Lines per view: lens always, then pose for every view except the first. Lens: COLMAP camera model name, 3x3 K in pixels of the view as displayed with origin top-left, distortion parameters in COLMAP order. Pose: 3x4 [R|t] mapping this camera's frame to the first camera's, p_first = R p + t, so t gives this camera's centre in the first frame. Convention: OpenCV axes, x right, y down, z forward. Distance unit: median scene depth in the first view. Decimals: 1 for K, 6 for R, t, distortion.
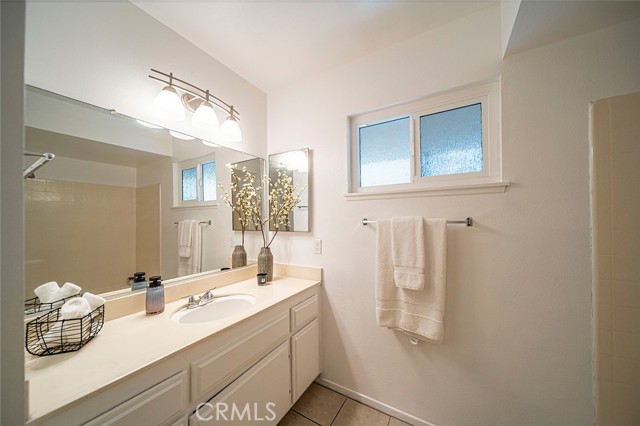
lens RADIAL K [[225.4, 0, 316.7], [0, 225.4, 216.0], [0, 0, 1]] dist [0.001435, -0.000155]
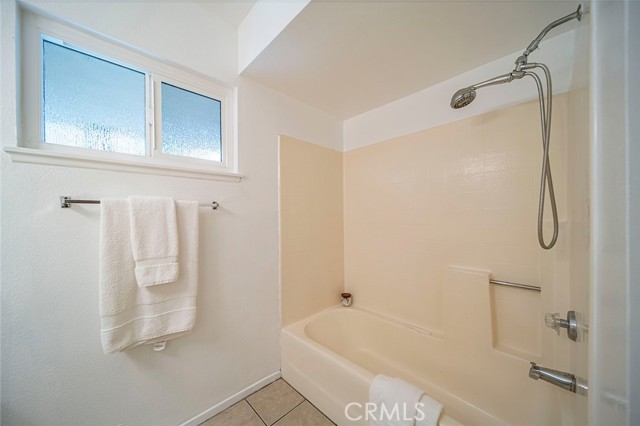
lens RADIAL K [[225.4, 0, 316.7], [0, 225.4, 216.0], [0, 0, 1]] dist [0.001435, -0.000155]
pose [[0.256386, 0.002176, 0.966572, -0.222274], [-0.003020, 0.999994, -0.001450, 0.069084], [-0.966570, -0.002547, 0.256391, 0.220868]]
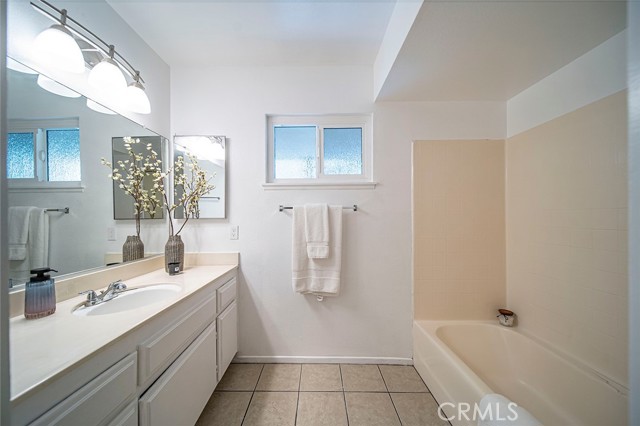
lens RADIAL K [[225.4, 0, 316.7], [0, 225.4, 216.0], [0, 0, 1]] dist [0.001435, -0.000155]
pose [[0.860338, 0.005348, 0.509696, -0.250538], [-0.007394, 0.999971, 0.001989, 0.069004], [-0.509670, -0.005480, 0.860352, -0.113605]]
